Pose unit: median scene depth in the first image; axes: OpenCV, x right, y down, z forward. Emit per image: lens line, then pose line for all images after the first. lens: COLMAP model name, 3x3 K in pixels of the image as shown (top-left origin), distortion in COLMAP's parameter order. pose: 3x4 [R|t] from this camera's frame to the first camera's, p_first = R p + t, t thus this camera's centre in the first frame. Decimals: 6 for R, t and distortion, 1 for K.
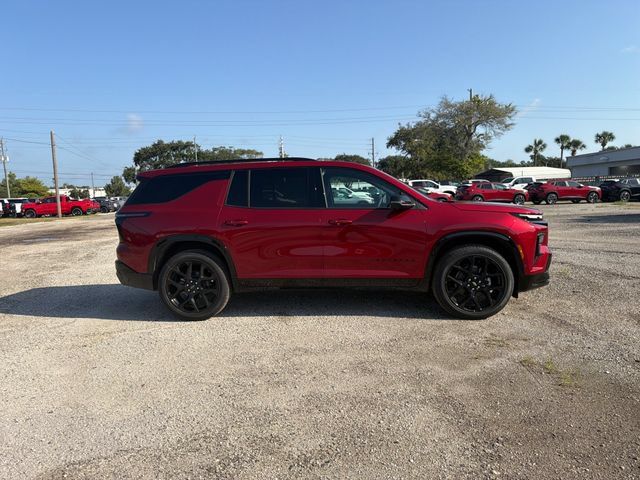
lens RADIAL K [[444.0, 0, 318.9], [0, 444.0, 249.8], [0, 0, 1]] dist [0.093196, -0.141613]
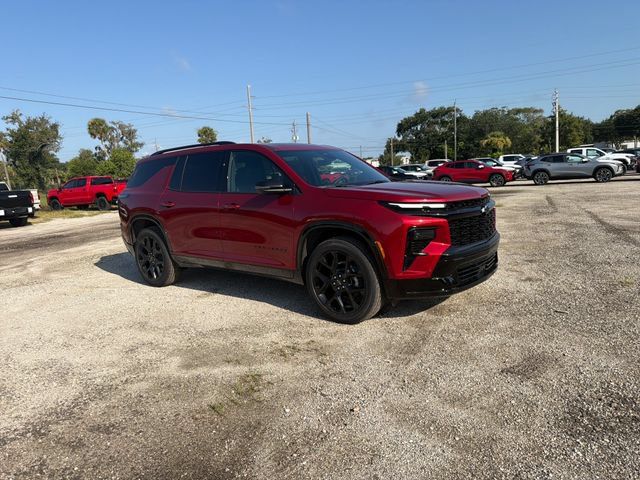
lens RADIAL K [[444.0, 0, 318.9], [0, 444.0, 249.8], [0, 0, 1]] dist [0.093196, -0.141613]
pose [[0.833083, 0.076983, -0.547765, 0.127767], [-0.037137, 0.995818, 0.083472, -0.009330], [0.551900, -0.049197, 0.832458, 0.044142]]
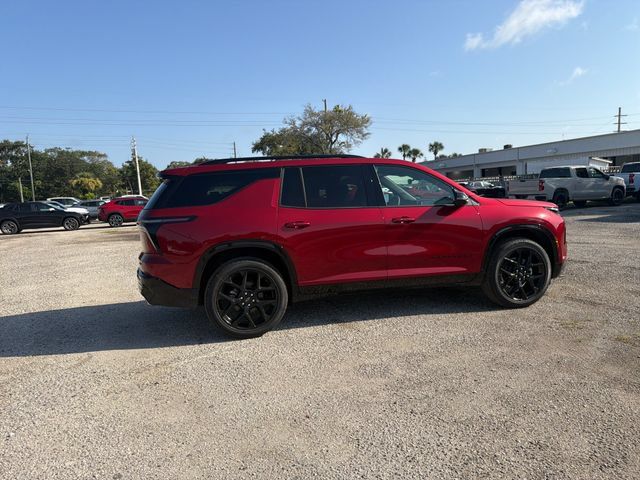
lens RADIAL K [[445.1, 0, 320.0], [0, 445.1, 240.0], [0, 0, 1]] dist [0.099286, -0.136278]
pose [[0.949548, -0.044088, 0.310509, -0.071904], [0.054168, 0.998246, -0.023911, -0.000916], [-0.308910, 0.039524, 0.950270, 0.020250]]
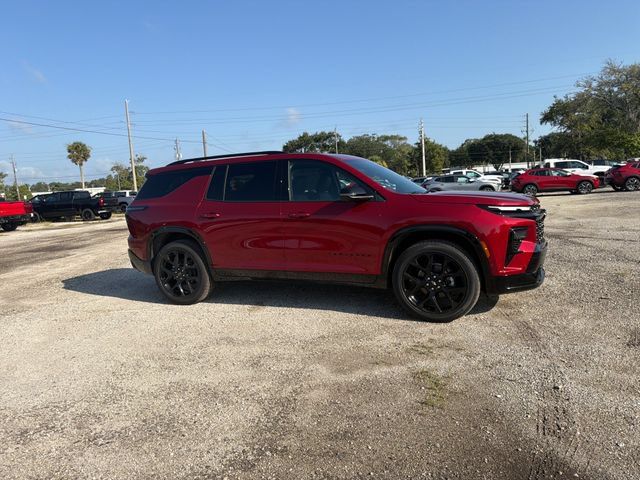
lens RADIAL K [[444.0, 0, 318.9], [0, 444.0, 249.8], [0, 0, 1]] dist [0.093196, -0.141613]
pose [[0.948583, 0.023040, -0.315690, 0.067242], [-0.013674, 0.999399, 0.031853, -0.002823], [0.316234, -0.025898, 0.948328, 0.011521]]
